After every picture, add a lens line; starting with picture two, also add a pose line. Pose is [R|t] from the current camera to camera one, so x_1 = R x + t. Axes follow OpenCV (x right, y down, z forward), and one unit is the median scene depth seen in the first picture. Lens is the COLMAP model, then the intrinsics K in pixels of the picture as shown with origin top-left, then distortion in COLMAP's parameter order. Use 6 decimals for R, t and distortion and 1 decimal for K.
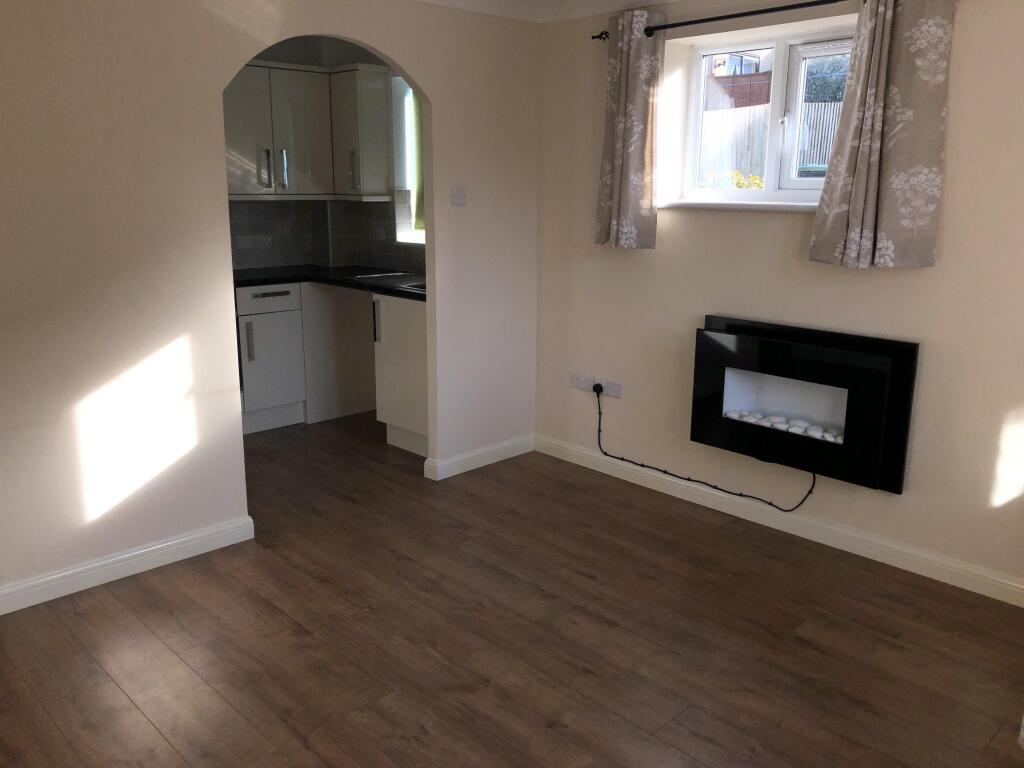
lens RADIAL K [[841.0, 0, 512.0], [0, 841.0, 384.0], [0, 0, 1]] dist [0.003137, 0.011032]
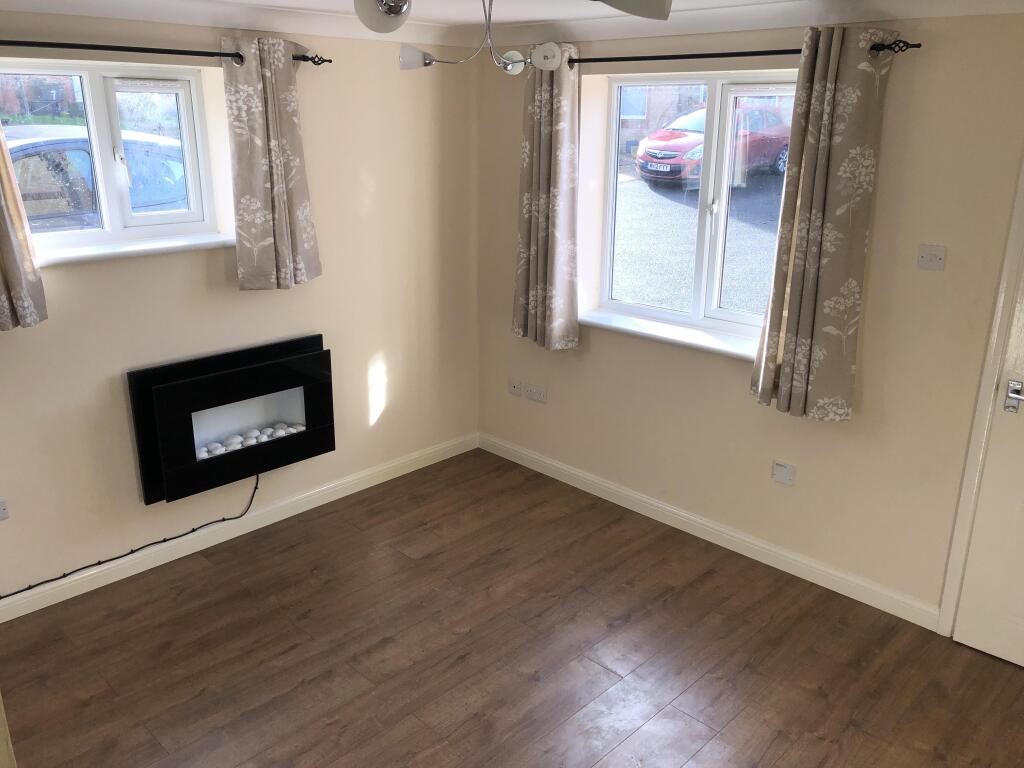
lens RADIAL K [[841.0, 0, 512.0], [0, 841.0, 384.0], [0, 0, 1]] dist [0.003137, 0.011032]
pose [[-0.034565, -0.312068, 0.949431, -0.711913], [0.224895, 0.923204, 0.311635, -0.285944], [-0.973770, 0.224294, 0.038272, 0.617183]]
